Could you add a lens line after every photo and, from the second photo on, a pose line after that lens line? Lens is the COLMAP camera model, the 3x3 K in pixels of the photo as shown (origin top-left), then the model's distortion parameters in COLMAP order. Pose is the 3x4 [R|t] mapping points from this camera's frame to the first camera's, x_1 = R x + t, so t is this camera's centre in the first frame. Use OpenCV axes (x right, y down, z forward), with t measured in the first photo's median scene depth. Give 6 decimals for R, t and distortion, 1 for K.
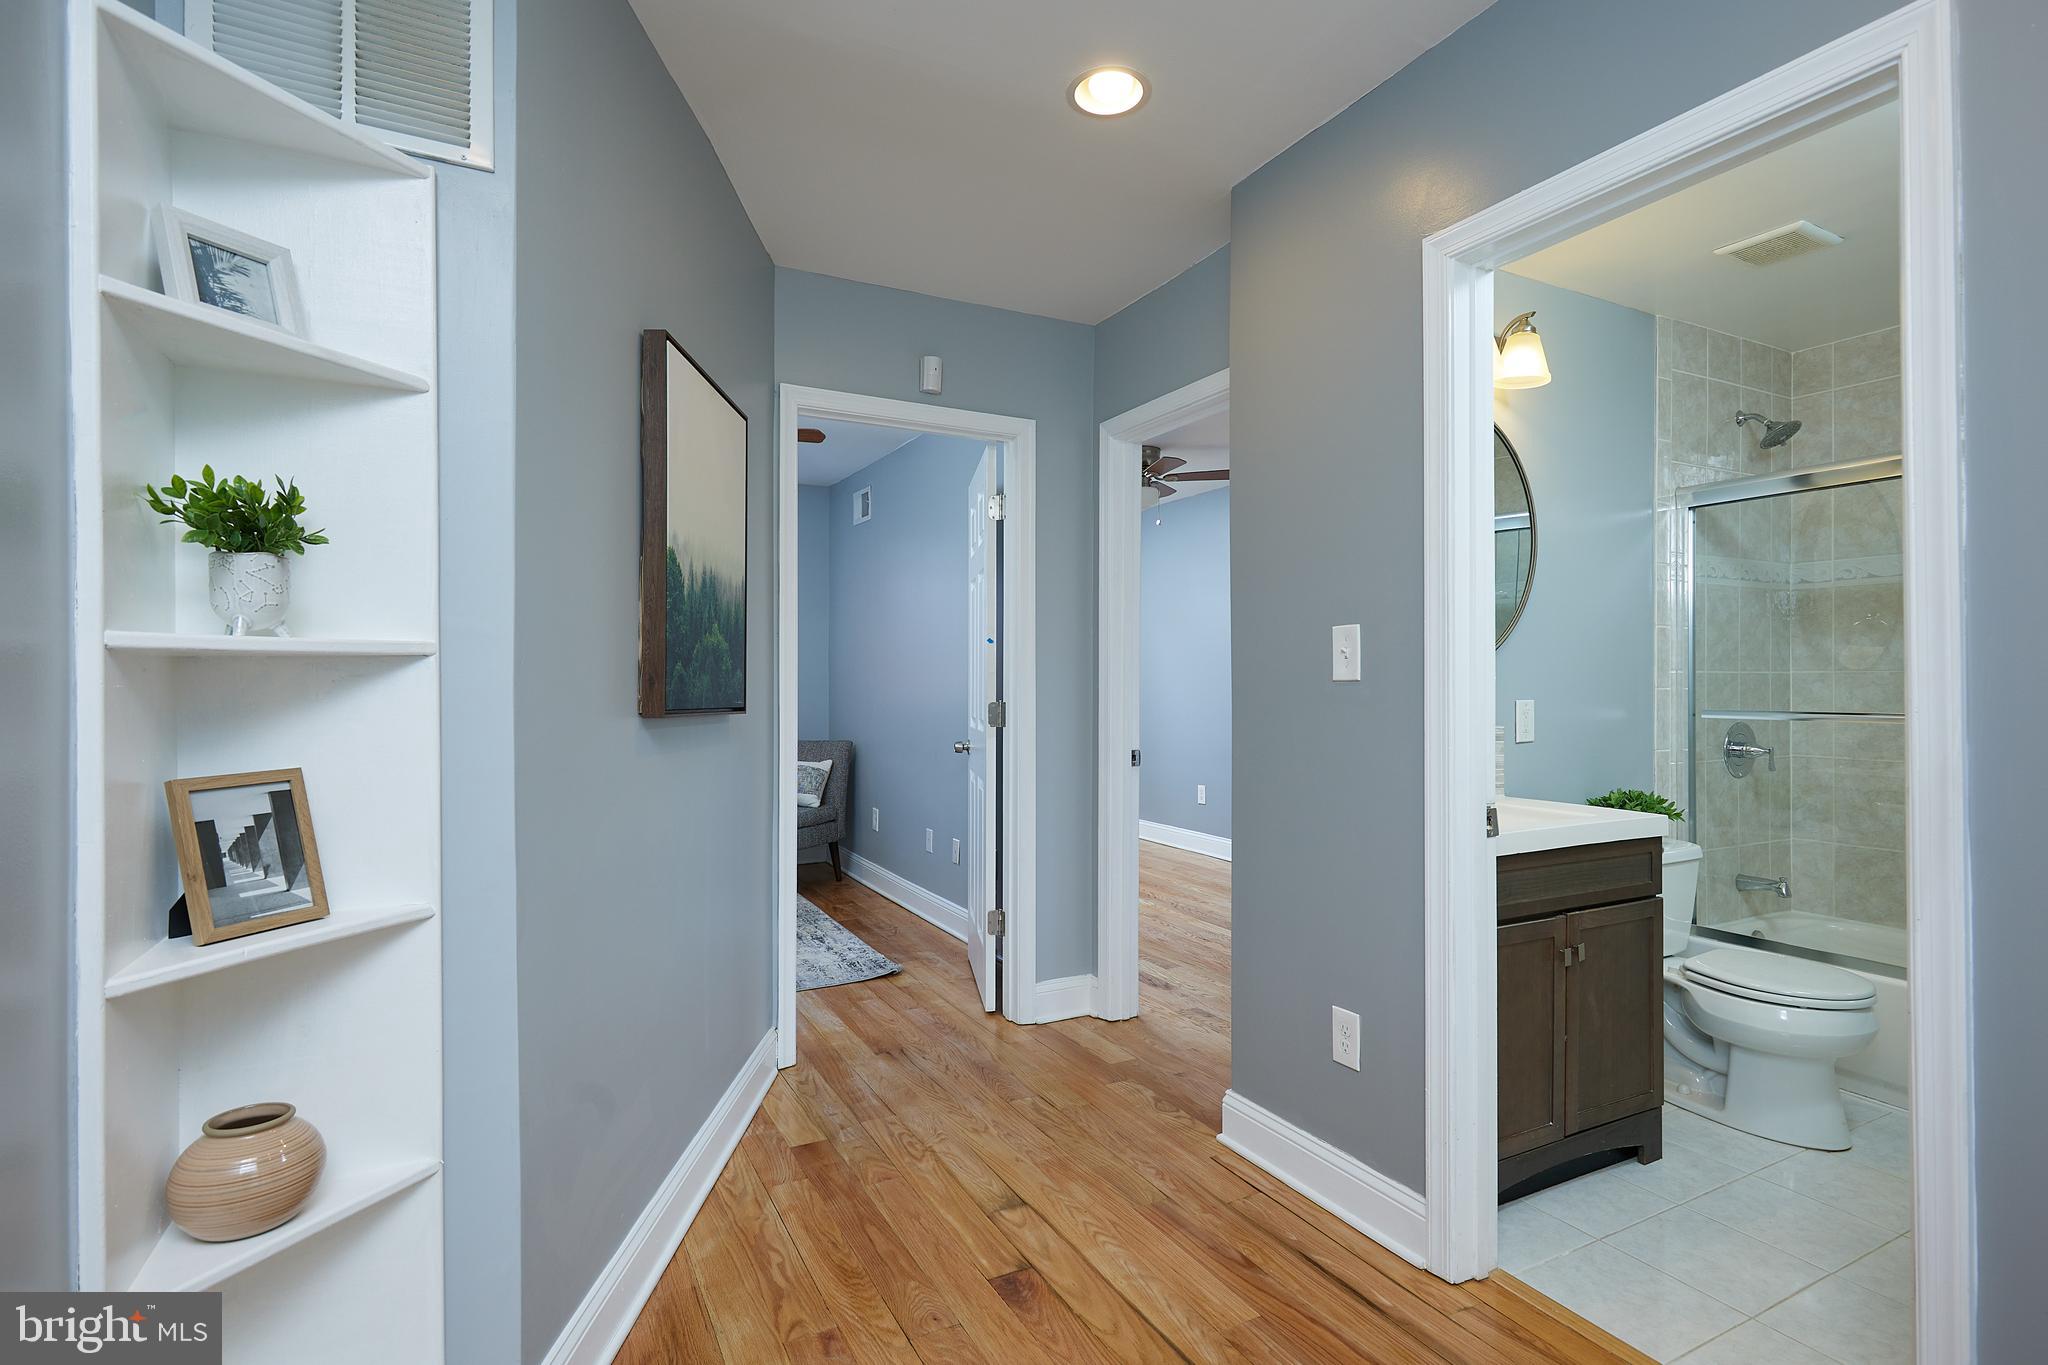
lens RADIAL K [[1010.8, 0, 1026.8], [0, 1010.8, 683.0], [0, 0, 1]] dist [0.000550, -0.001571]
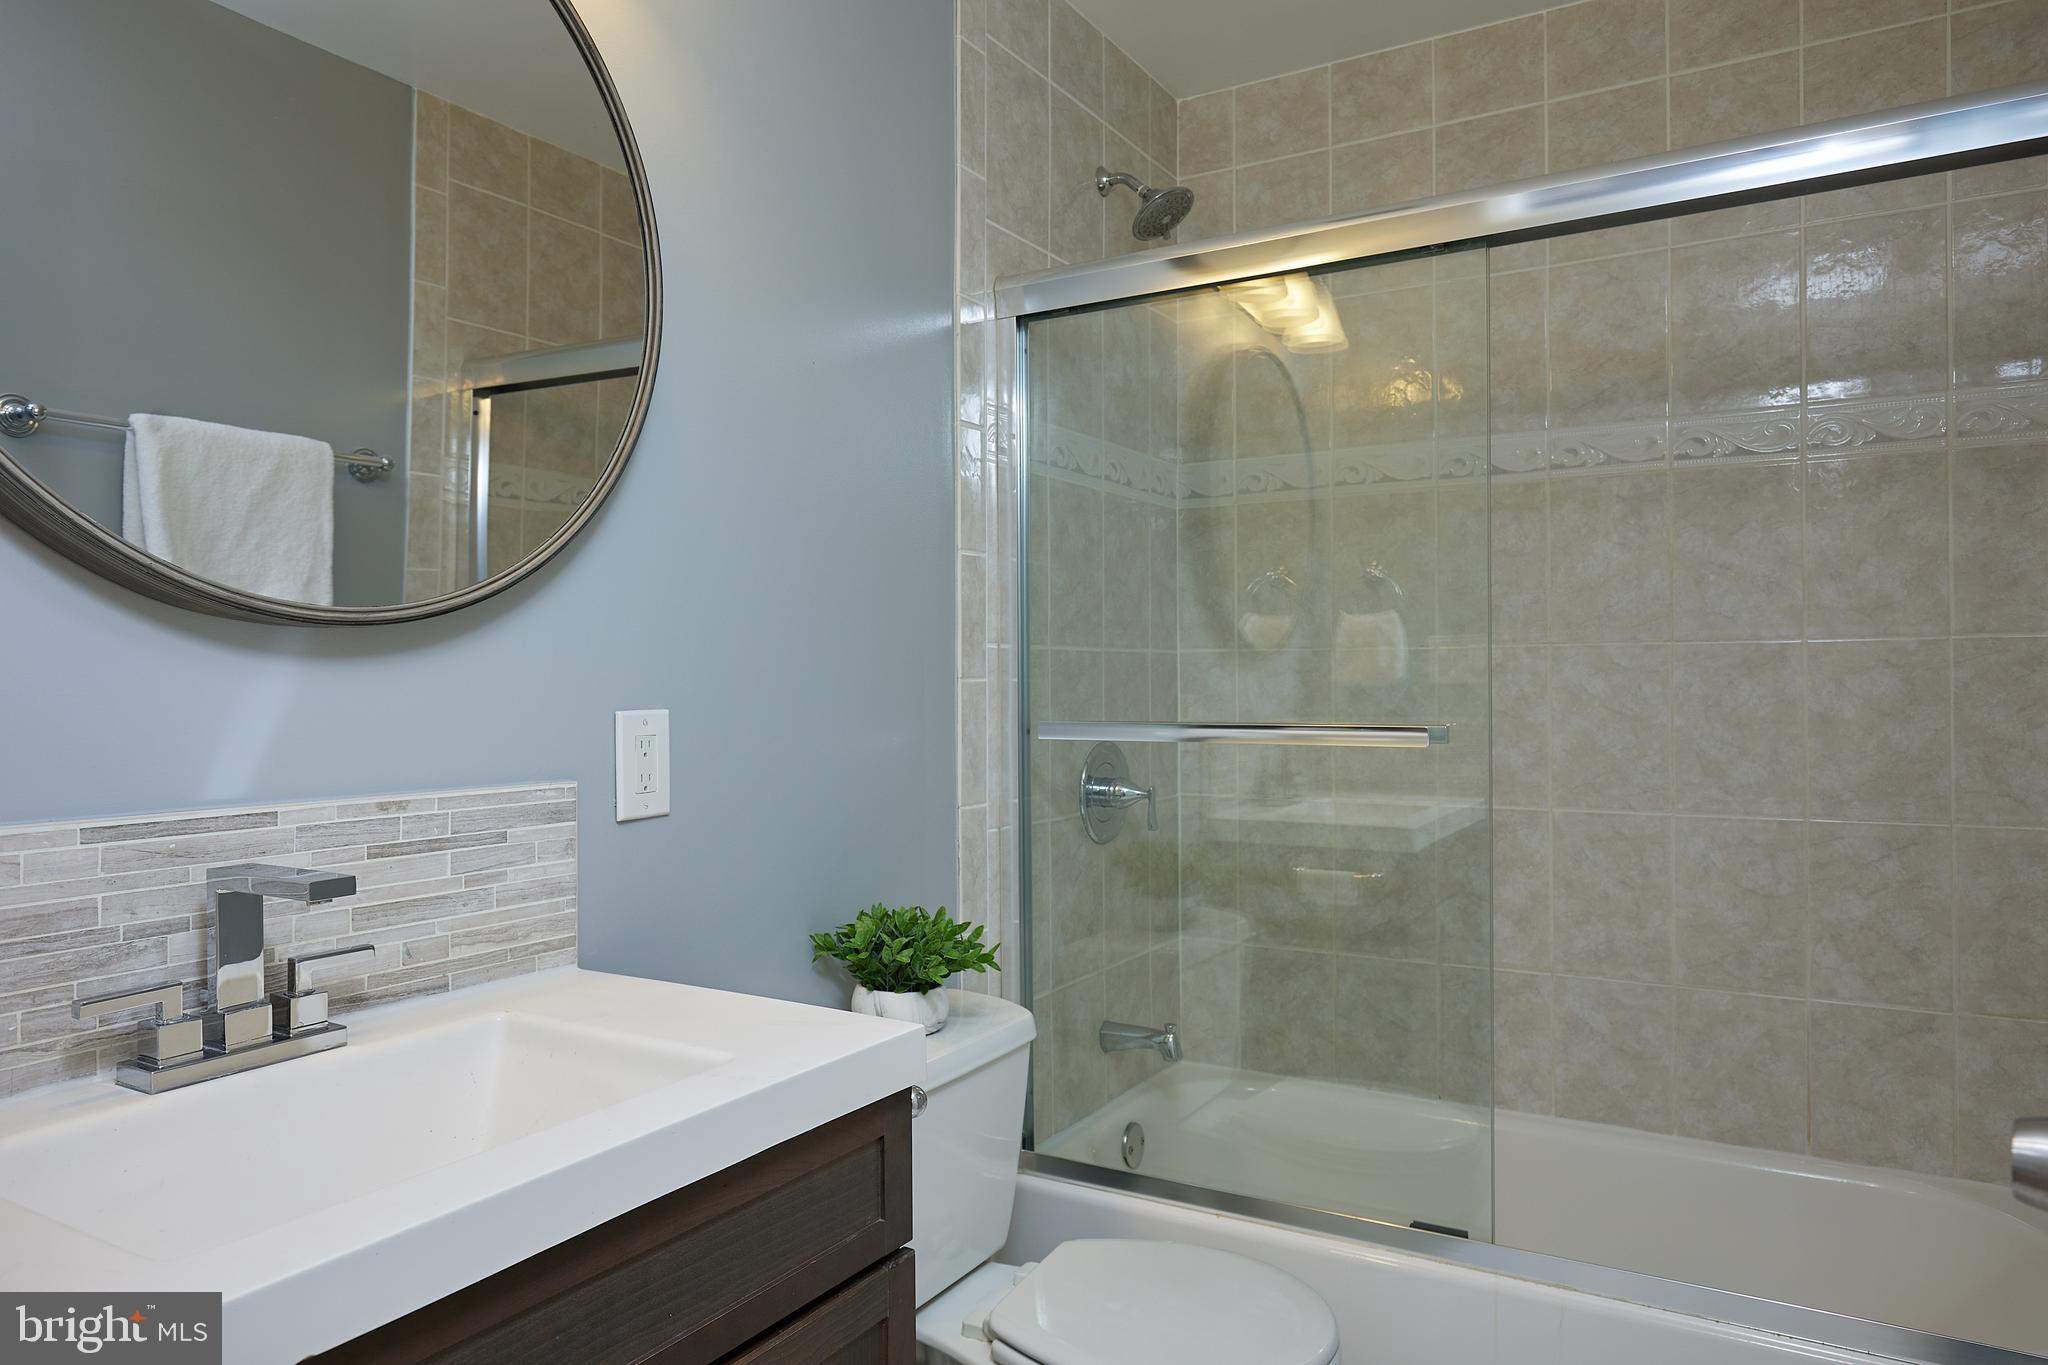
lens RADIAL K [[1317.7, 0, 1026.3], [0, 1317.7, 676.4], [0, 0, 1]] dist [-0.001218, 0.000295]
pose [[0.855710, -0.002895, 0.517448, 0.313402], [0.004015, 0.999991, -0.001044, 0.004310], [-0.517441, 0.002971, 0.855714, 0.429317]]
